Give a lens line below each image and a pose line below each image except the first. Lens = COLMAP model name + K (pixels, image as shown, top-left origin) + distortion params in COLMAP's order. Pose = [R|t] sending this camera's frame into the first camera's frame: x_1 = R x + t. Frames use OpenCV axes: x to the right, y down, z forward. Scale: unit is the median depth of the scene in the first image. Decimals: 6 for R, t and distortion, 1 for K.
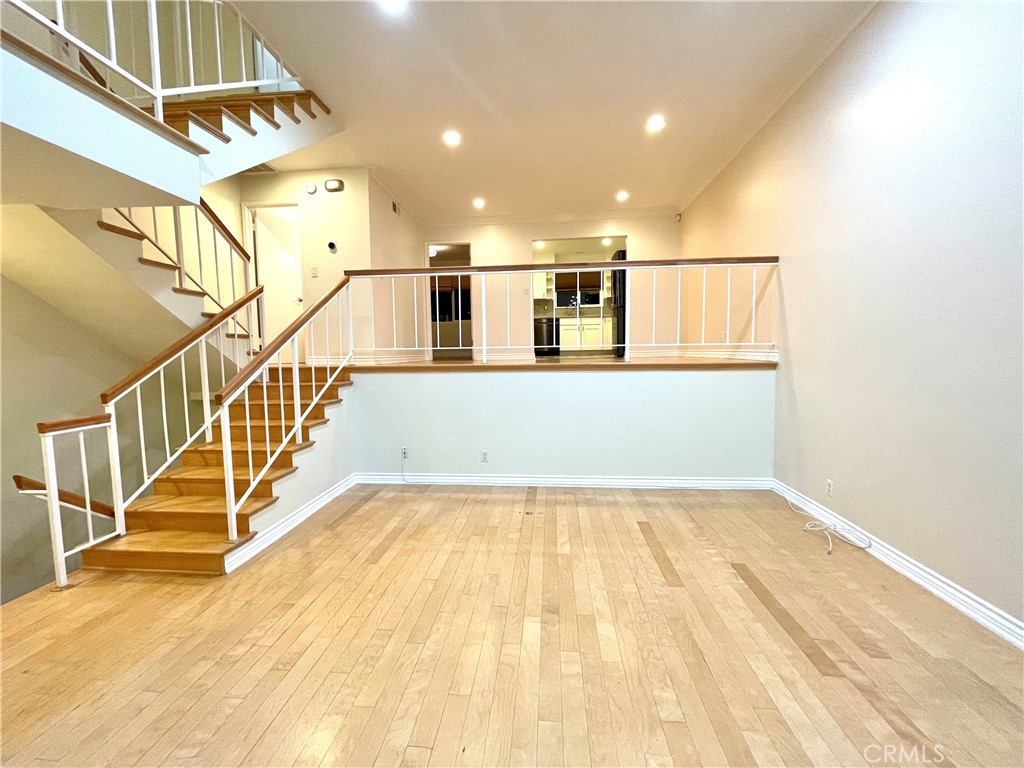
lens RADIAL K [[412.9, 0, 509.8], [0, 412.9, 382.0], [0, 0, 1]] dist [-0.000969, 0.000049]
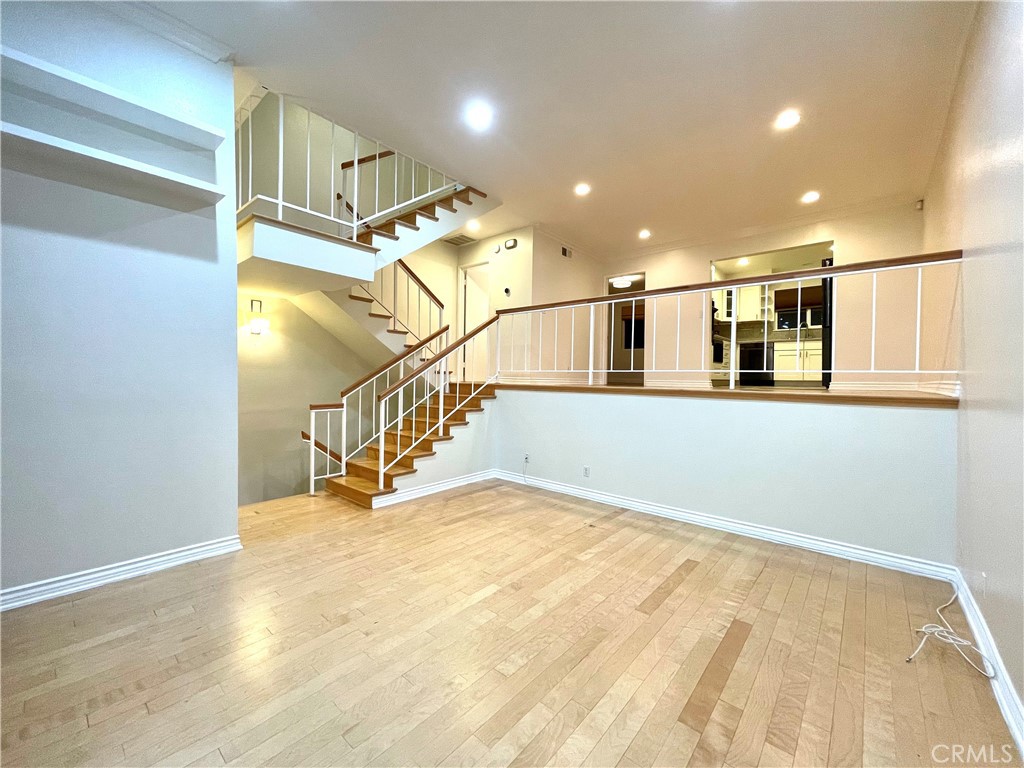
lens RADIAL K [[412.9, 0, 509.8], [0, 412.9, 382.0], [0, 0, 1]] dist [-0.000969, 0.000049]
pose [[0.814078, 0.032612, -0.579839, 0.431225], [-0.071177, 0.996498, -0.043886, 0.009563], [0.576377, 0.076998, 0.813548, -0.013750]]
